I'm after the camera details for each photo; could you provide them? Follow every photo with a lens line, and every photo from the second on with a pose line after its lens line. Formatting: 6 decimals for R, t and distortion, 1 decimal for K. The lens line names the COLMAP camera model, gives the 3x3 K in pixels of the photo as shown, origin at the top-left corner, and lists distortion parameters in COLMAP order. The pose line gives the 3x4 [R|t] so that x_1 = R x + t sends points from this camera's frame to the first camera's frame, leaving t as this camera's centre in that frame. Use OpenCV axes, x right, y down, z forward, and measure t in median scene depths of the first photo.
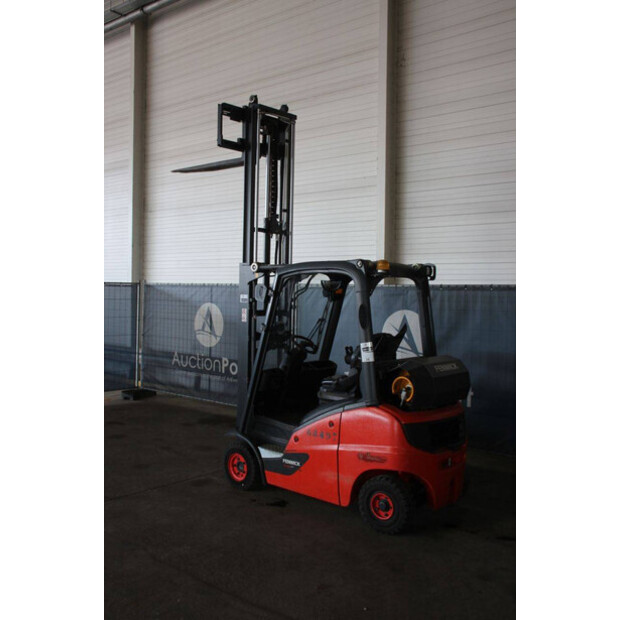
lens RADIAL K [[644.3, 0, 309.9], [0, 644.3, 310.9], [0, 0, 1]] dist [-0.063708, -0.003639]
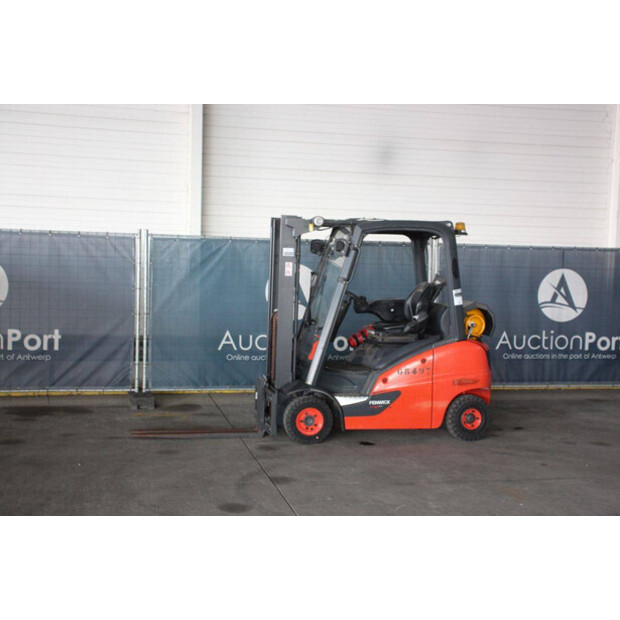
lens RADIAL K [[878.7, 0, 311.9], [0, 878.7, 310.4], [0, 0, 1]] dist [0.063015, 0.036510]
pose [[0.590335, -0.045518, 0.805874, -1.156875], [0.006149, 0.998633, 0.051901, 0.000193], [-0.807135, -0.025684, 0.589808, 0.187226]]
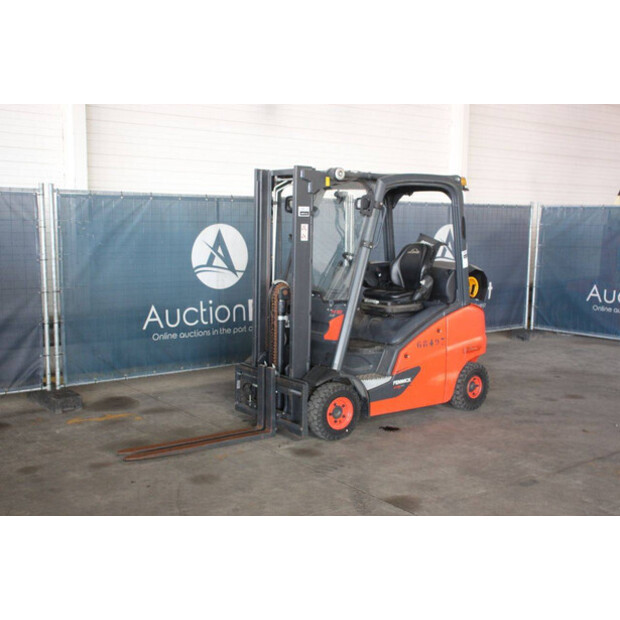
lens RADIAL K [[744.9, 0, 312.3], [0, 744.9, 311.7], [0, 0, 1]] dist [-0.001175, 0.049461]
pose [[0.203784, -0.132327, 0.970032, -1.010019], [0.019112, 0.991172, 0.131196, -0.017047], [-0.978829, -0.008196, 0.204514, 0.802807]]
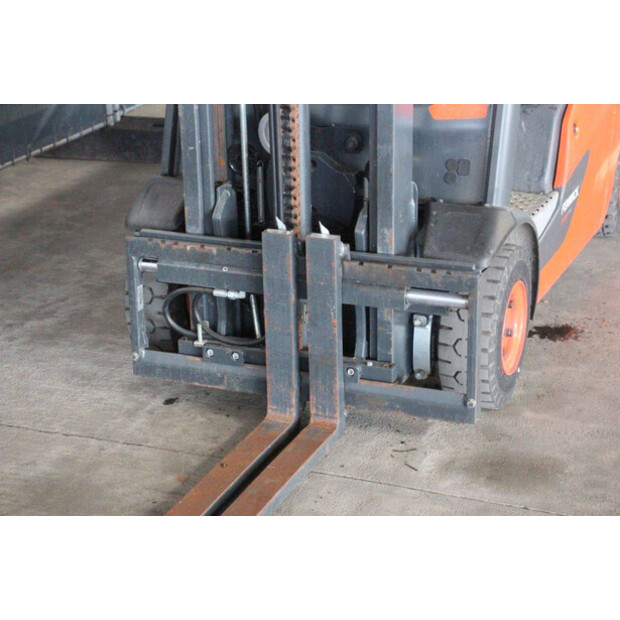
lens RADIAL K [[1467.5, 0, 311.8], [0, 1467.5, 308.0], [0, 0, 1]] dist [0.356766, 1.100811]
pose [[-0.329055, -0.336588, 0.882287, -0.646479], [0.043570, 0.927912, 0.370244, -0.017452], [-0.943305, 0.160272, -0.290669, 1.229092]]
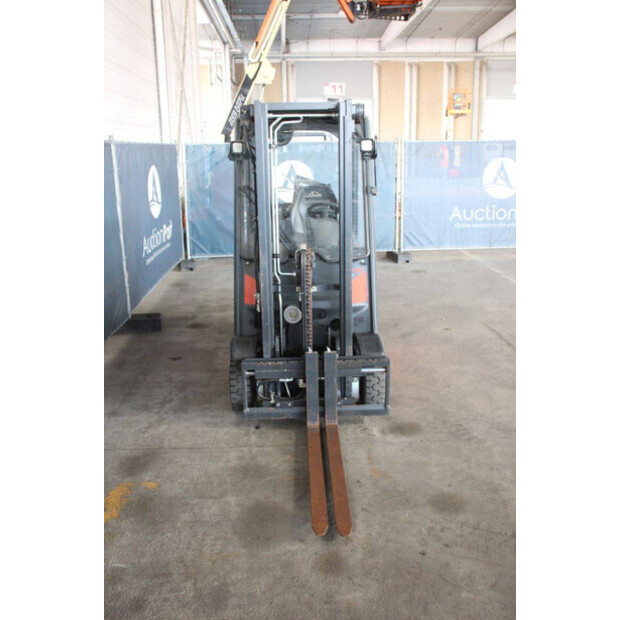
lens RADIAL K [[603.6, 0, 311.3], [0, 603.6, 311.1], [0, 0, 1]] dist [-0.138714, 0.222851]
pose [[-0.680880, -0.193832, 0.706280, -0.534012], [0.028471, 0.956609, 0.289980, -0.046708], [-0.731841, 0.217550, -0.645818, 1.457248]]
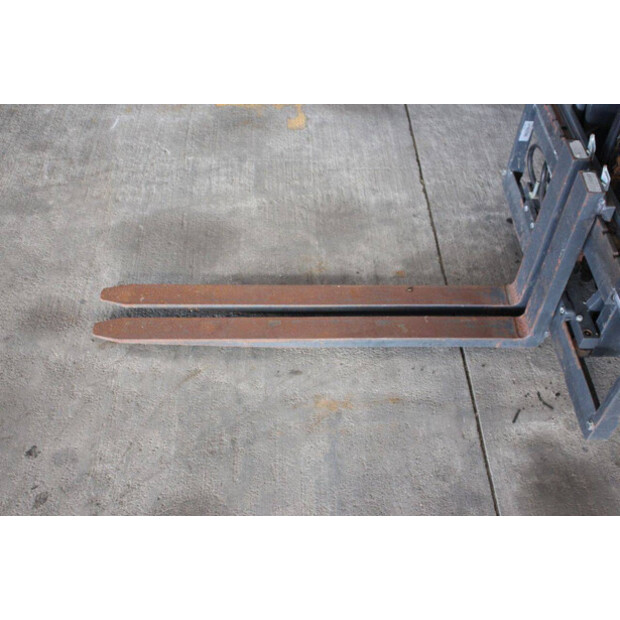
lens RADIAL K [[683.5, 0, 319.7], [0, 683.5, 322.1], [0, 0, 1]] dist [-0.026474, -0.011087]
pose [[0.730726, -0.516325, 0.446596, -0.321515], [0.003556, 0.657059, 0.753831, 0.023612], [-0.682661, -0.549256, 0.481966, 0.967641]]
